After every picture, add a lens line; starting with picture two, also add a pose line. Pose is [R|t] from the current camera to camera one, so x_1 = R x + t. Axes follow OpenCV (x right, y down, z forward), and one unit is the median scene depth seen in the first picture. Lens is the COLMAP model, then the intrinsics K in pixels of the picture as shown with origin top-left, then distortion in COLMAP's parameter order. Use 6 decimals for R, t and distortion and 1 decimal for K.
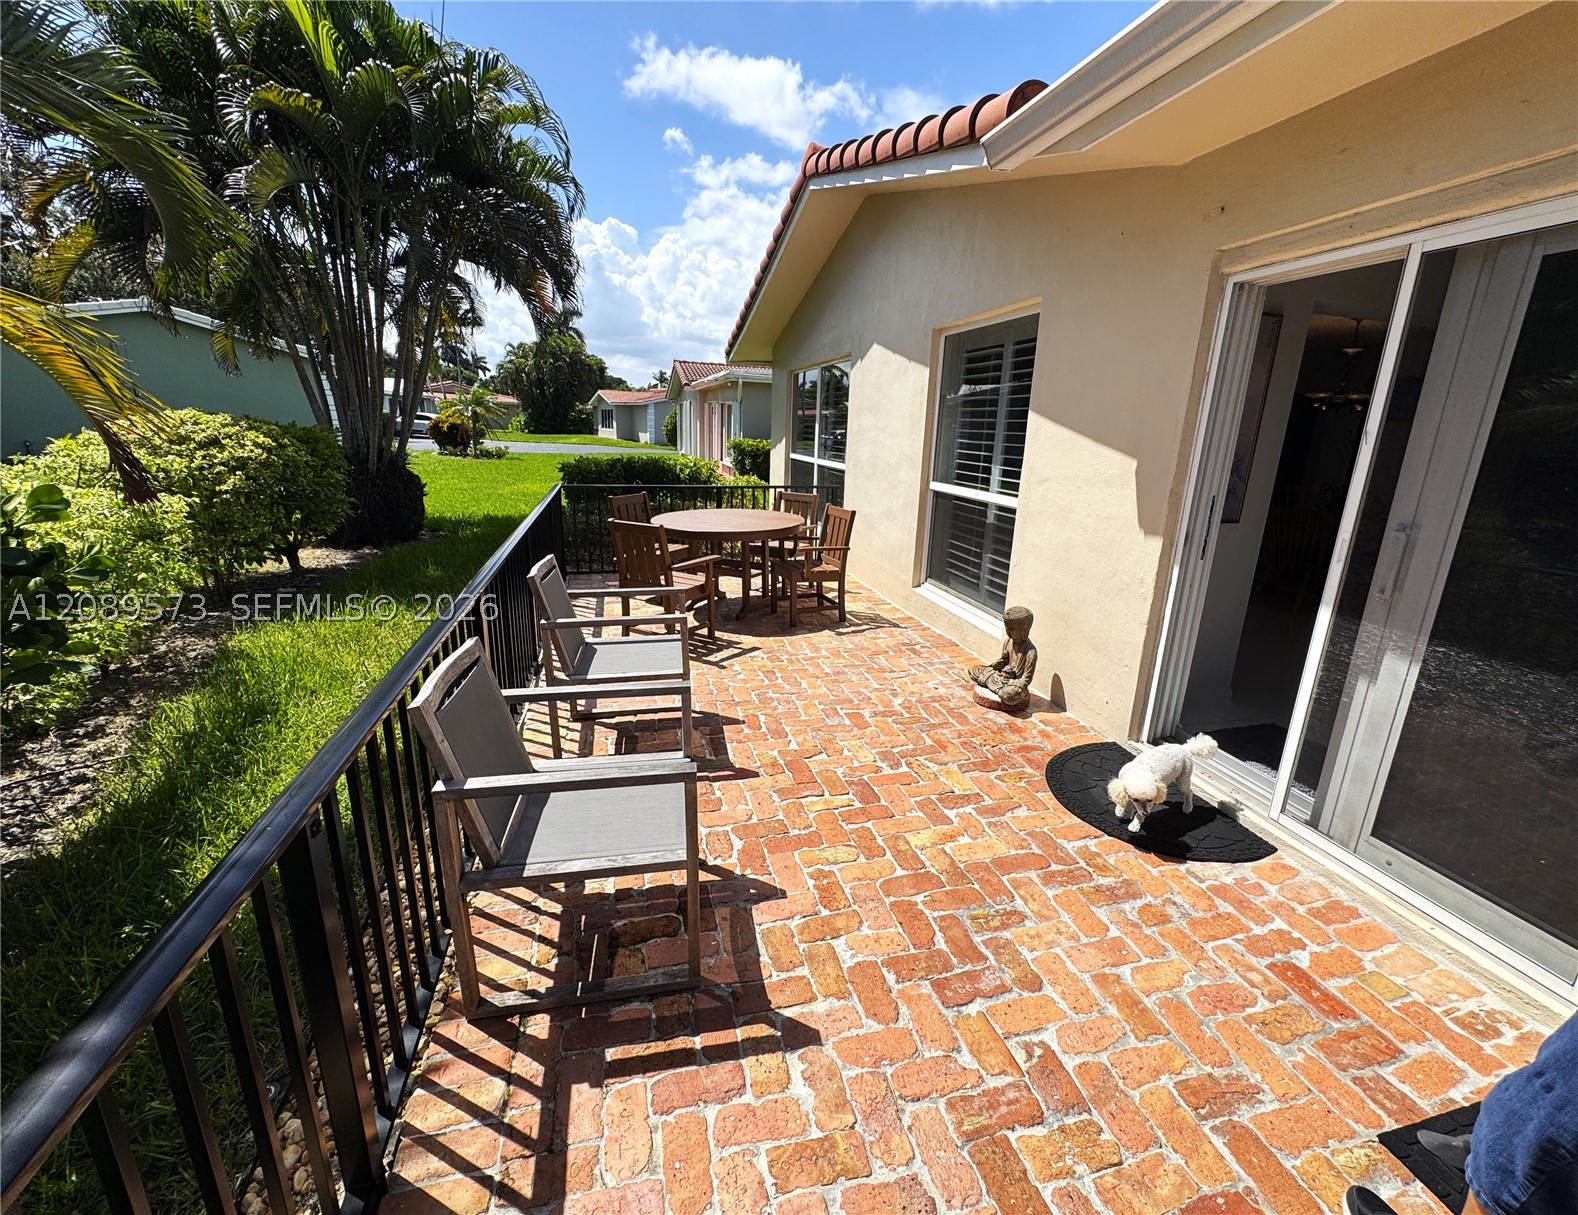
lens RADIAL K [[654.6, 0, 789.0], [0, 654.6, 607.5], [0, 0, 1]] dist [-0.000542, 0.000014]
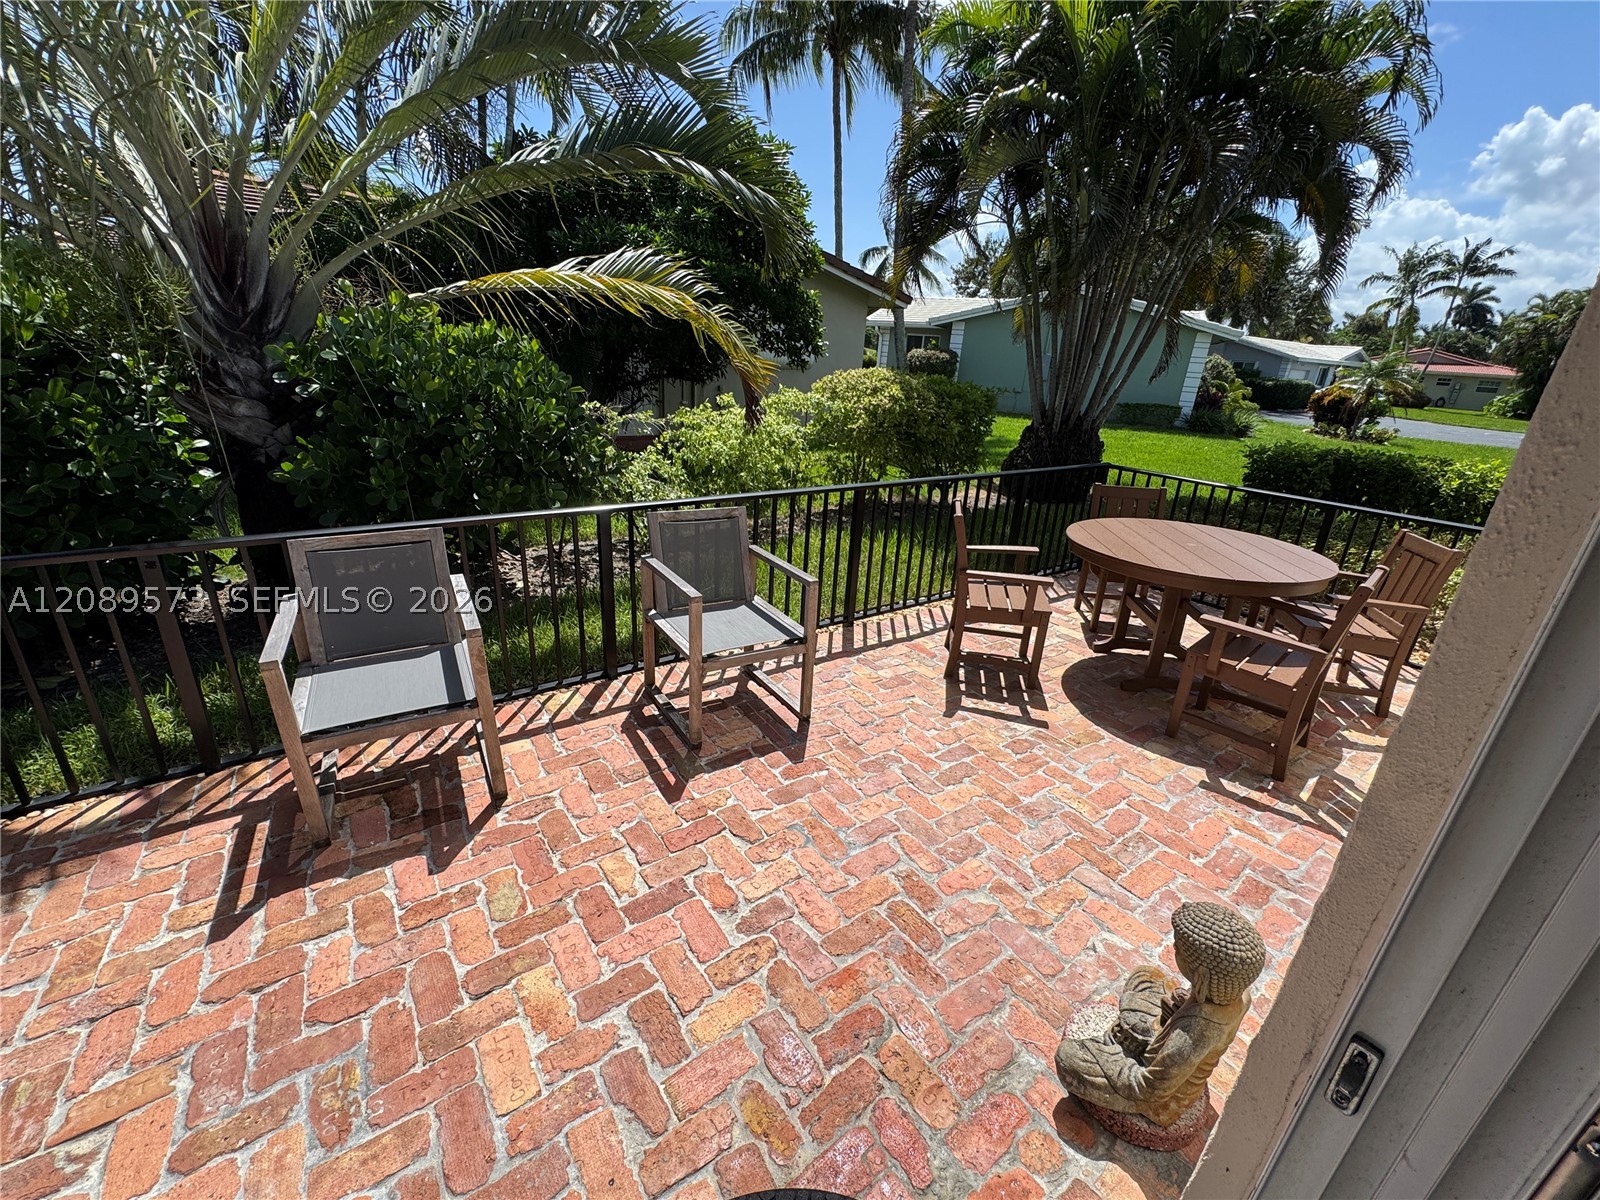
lens RADIAL K [[642.1, 0, 799.9], [0, 642.1, 600.6], [0, 0, 1]] dist [-0.000626, -0.000087]
pose [[0.354557, 0.326548, -0.876160, 0.612133], [-0.292768, 0.928688, 0.227651, -0.205080], [0.888018, 0.175796, 0.424875, 0.714068]]
